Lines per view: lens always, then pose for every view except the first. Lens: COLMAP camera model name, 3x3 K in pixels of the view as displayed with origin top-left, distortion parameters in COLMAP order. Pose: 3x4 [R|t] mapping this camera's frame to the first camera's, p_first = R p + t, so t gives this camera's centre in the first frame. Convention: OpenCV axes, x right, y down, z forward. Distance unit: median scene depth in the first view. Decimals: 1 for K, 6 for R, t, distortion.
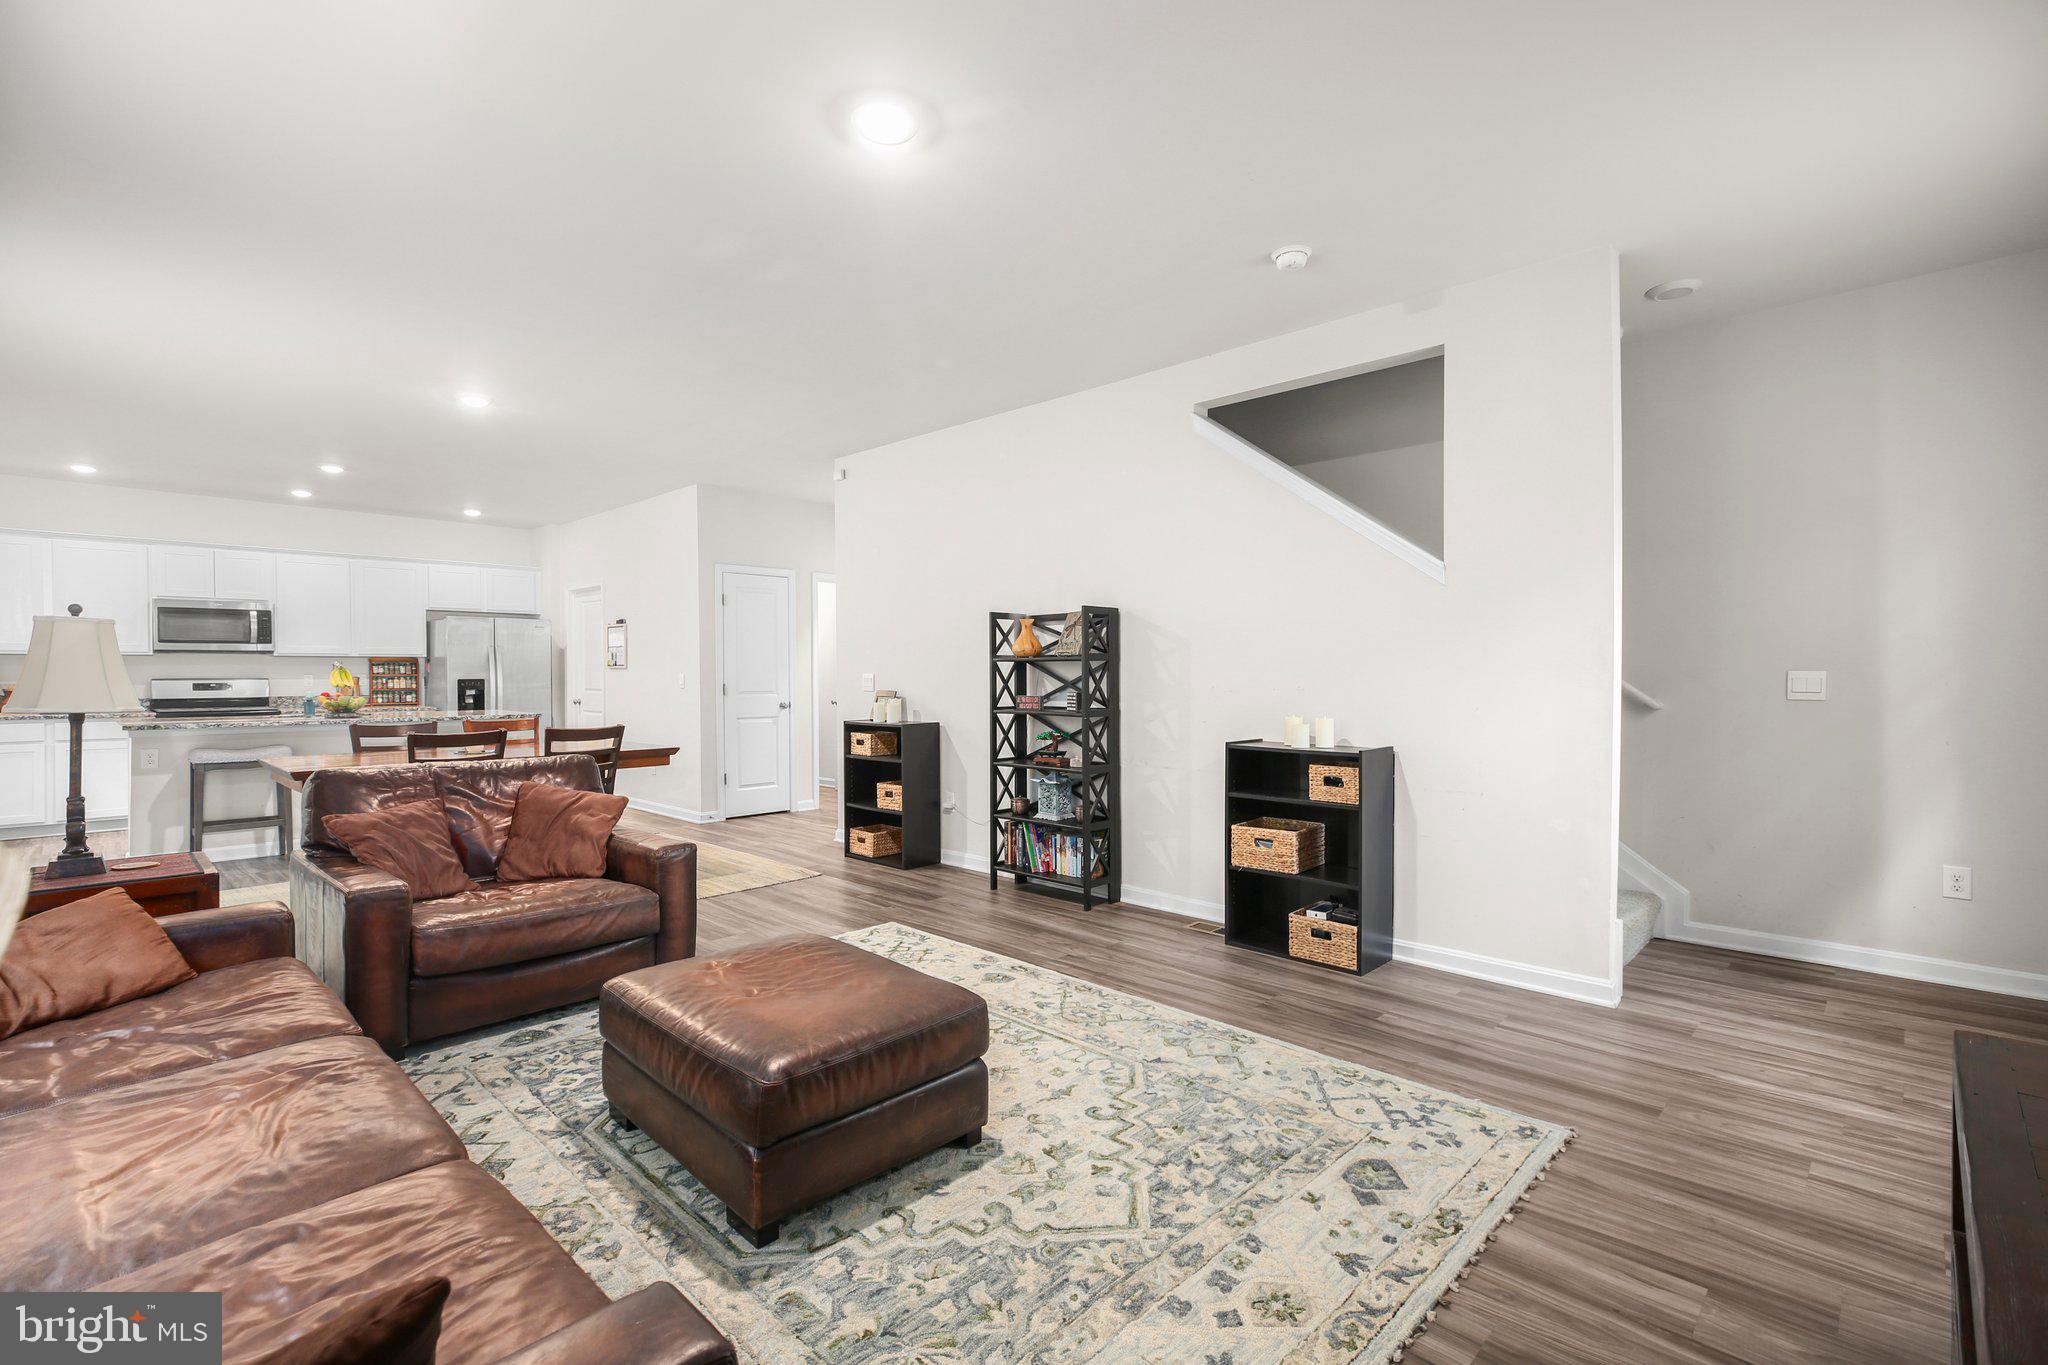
lens RADIAL K [[925.0, 0, 1030.7], [0, 925.0, 676.5], [0, 0, 1]] dist [0.008546, -0.000722]
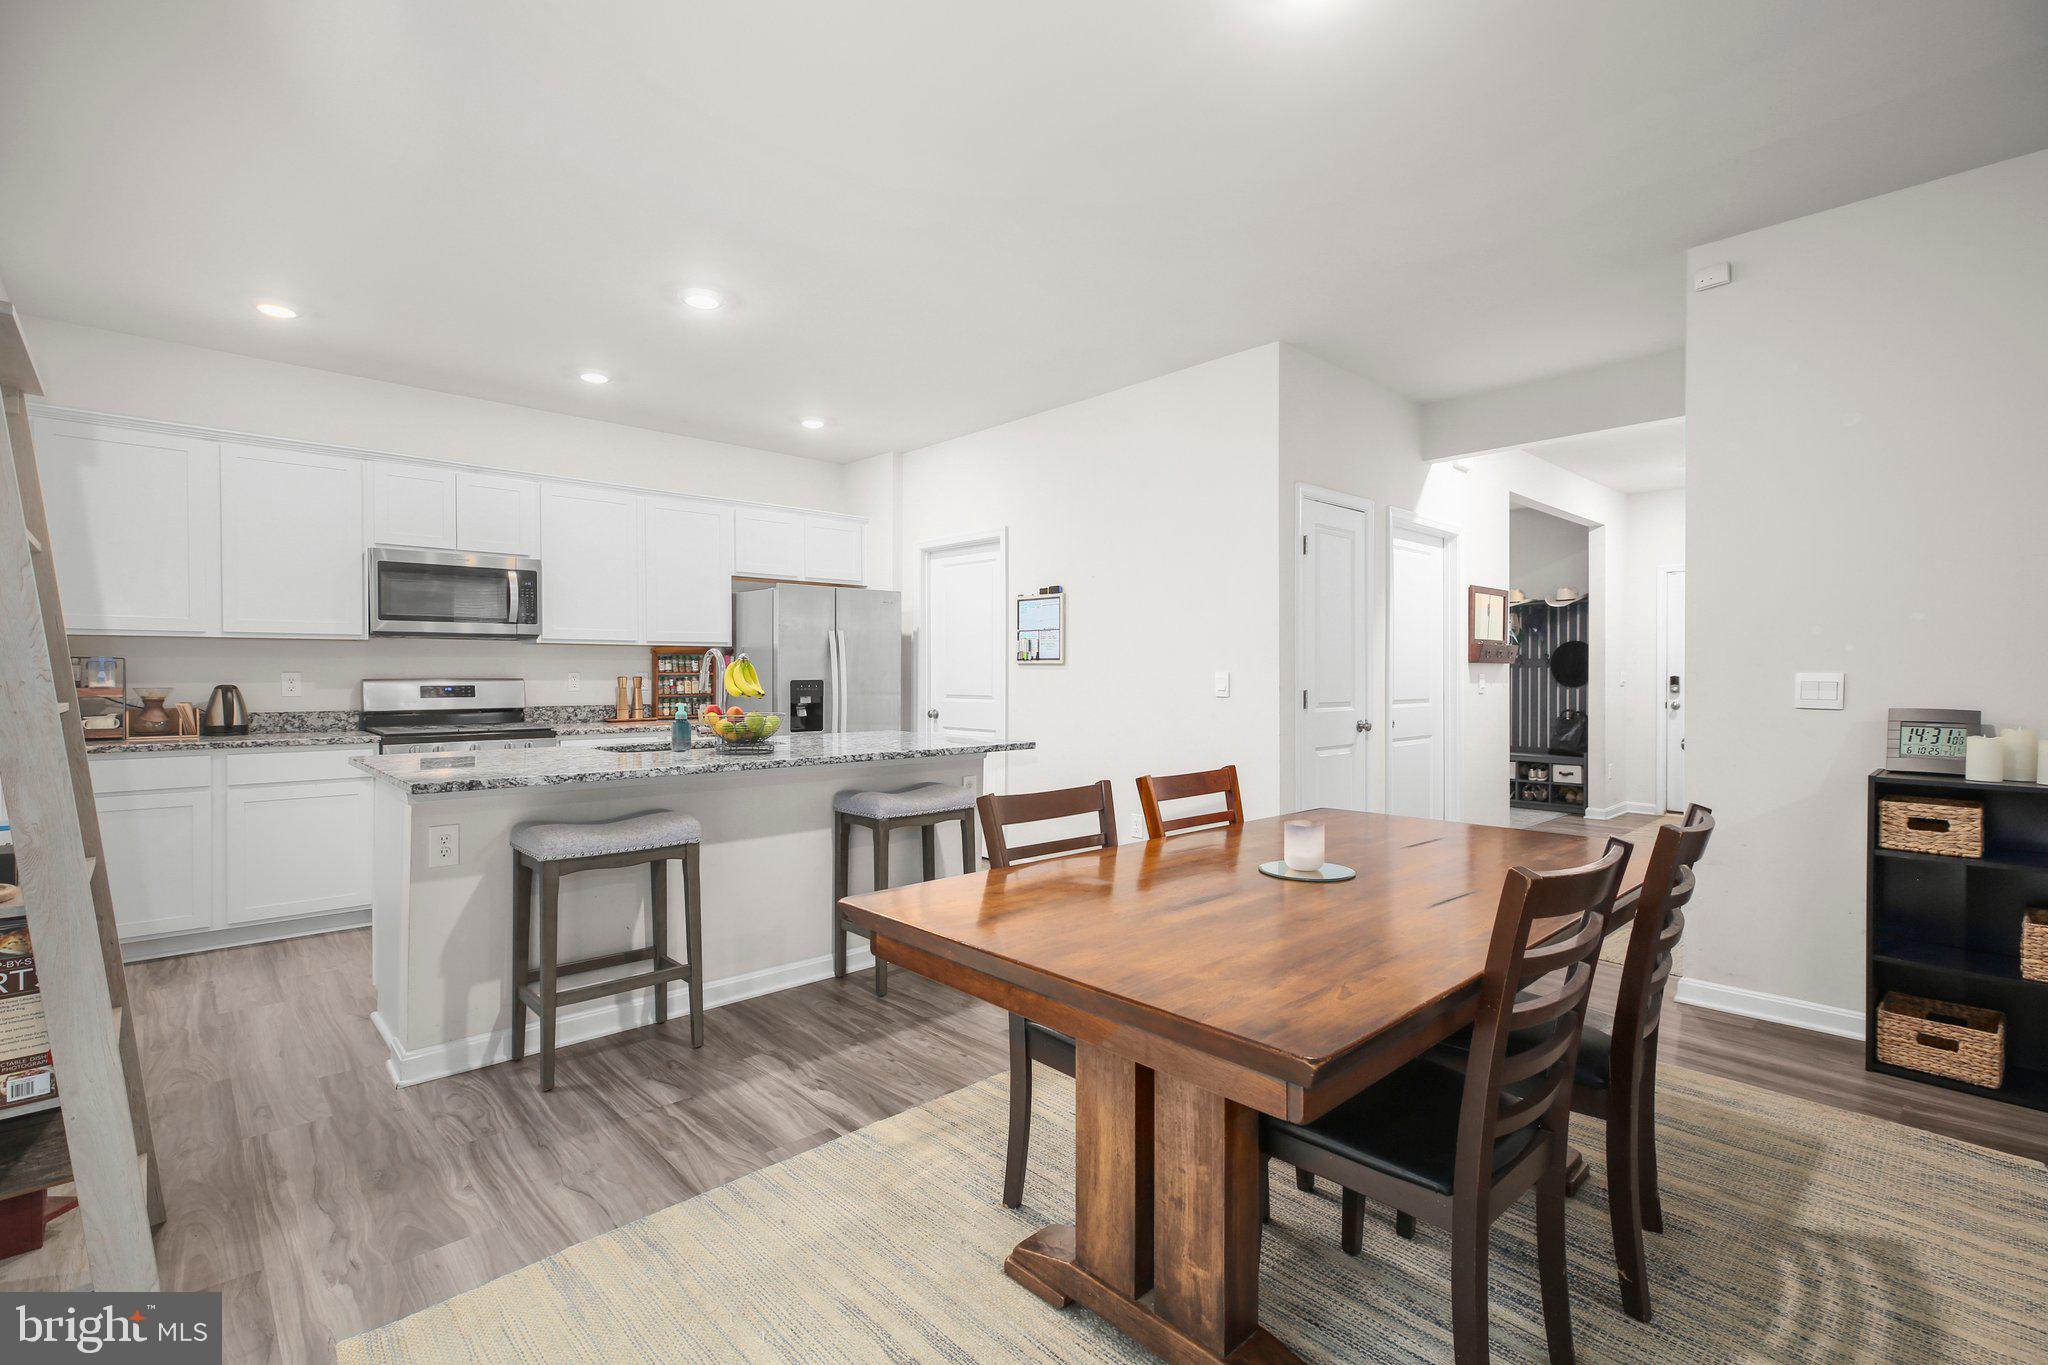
lens RADIAL K [[925.0, 0, 1030.7], [0, 925.0, 676.5], [0, 0, 1]] dist [0.008546, -0.000722]
pose [[0.998476, 0.002188, -0.055145, -0.825760], [-0.002197, 0.999998, -0.000115, -0.000037], [0.055145, 0.000236, 0.998478, 0.720920]]
